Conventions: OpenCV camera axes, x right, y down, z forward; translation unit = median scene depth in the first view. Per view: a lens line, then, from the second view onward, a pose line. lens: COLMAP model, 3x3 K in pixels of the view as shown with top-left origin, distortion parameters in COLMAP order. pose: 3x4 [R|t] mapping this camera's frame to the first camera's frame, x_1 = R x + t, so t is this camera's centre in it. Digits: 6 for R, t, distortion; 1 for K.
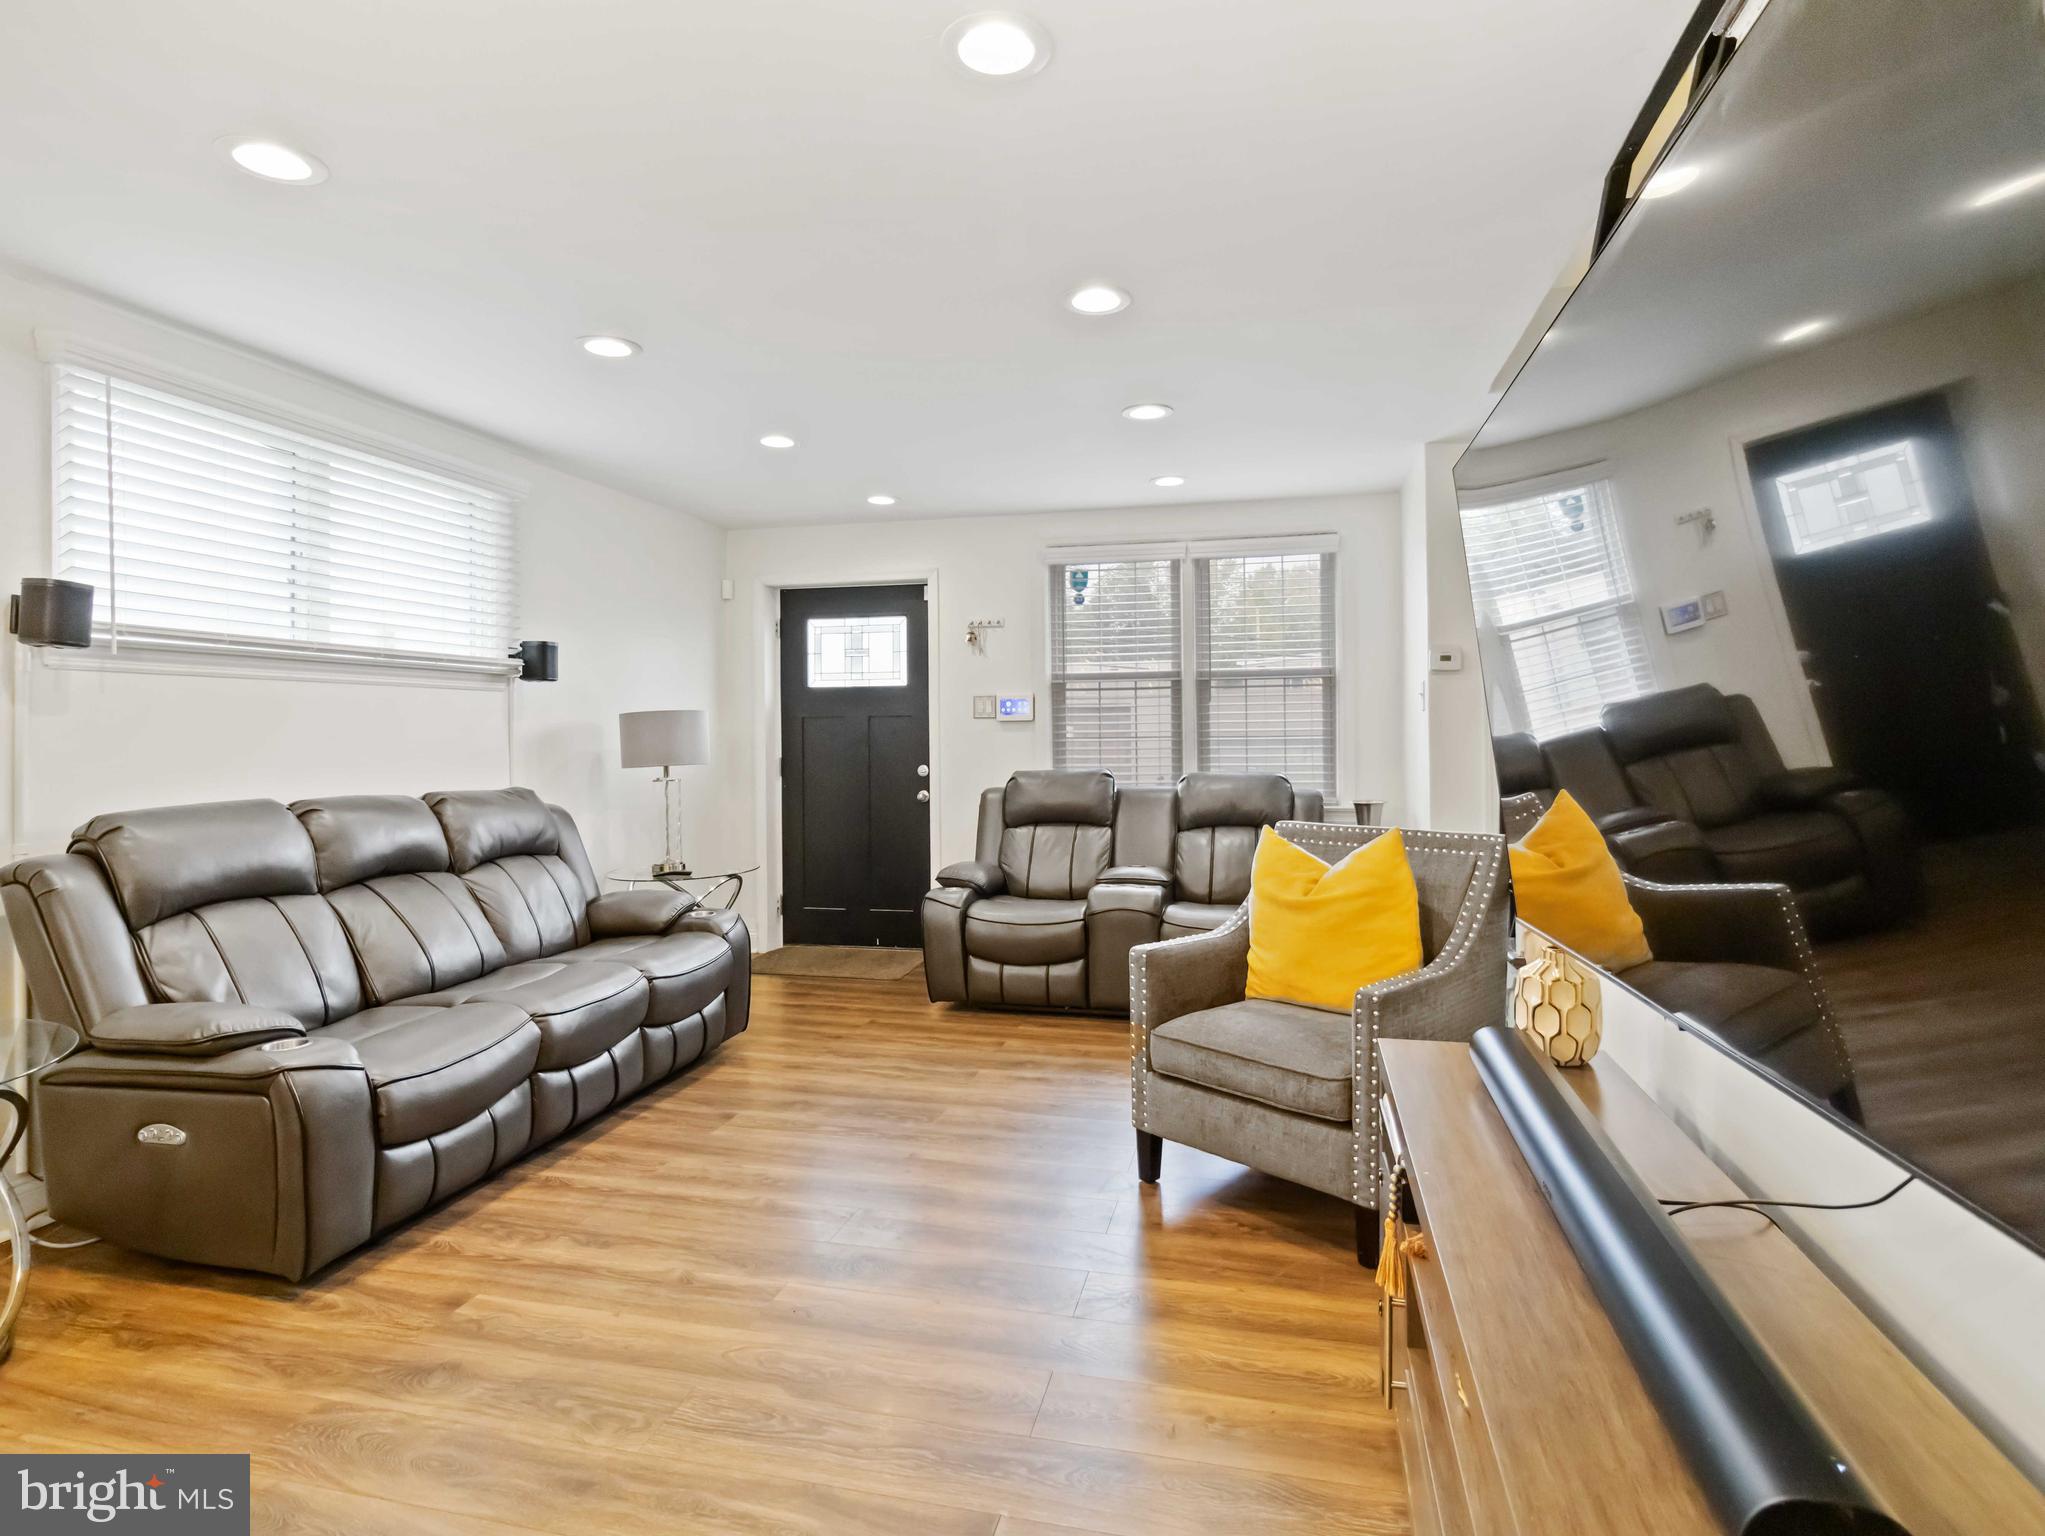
lens RADIAL K [[1110.1, 0, 1016.2], [0, 1110.1, 770.1], [0, 0, 1]] dist [-0.003912, 0.001876]
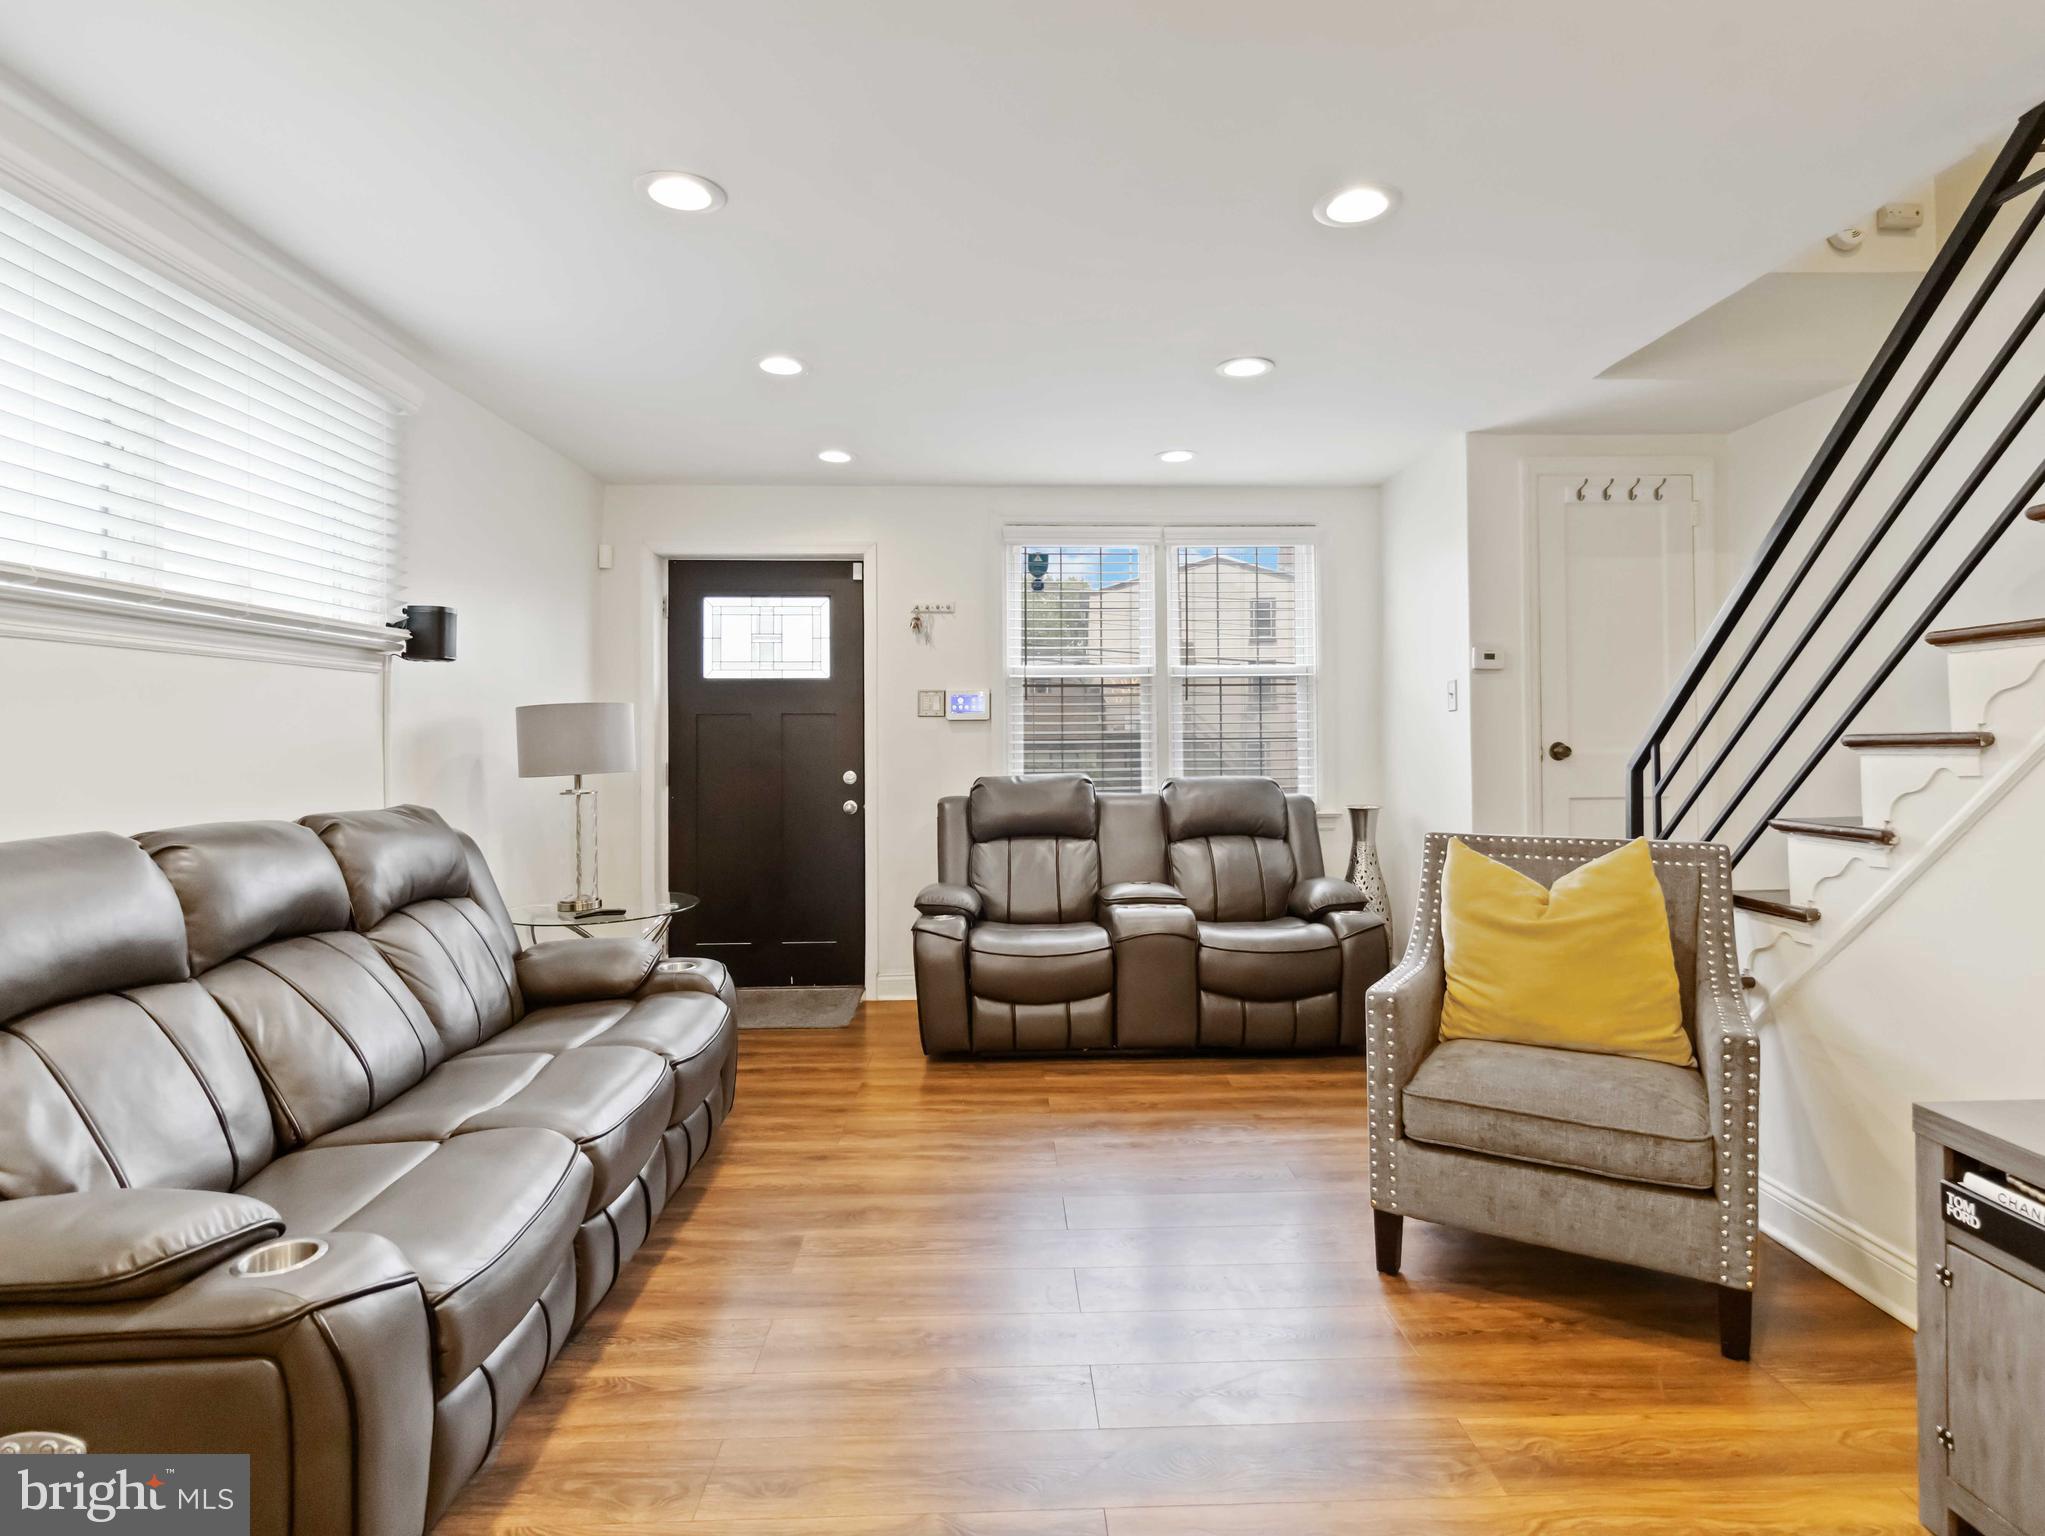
lens RADIAL K [[1110.1, 0, 1032.0], [0, 1110.1, 747.7], [0, 0, 1]] dist [-0.003912, 0.001876]
pose [[0.961216, 0.000359, 0.275795, -0.272439], [0.006243, 0.999715, -0.023058, -0.002720], [-0.275725, 0.023886, 0.960940, 0.200372]]
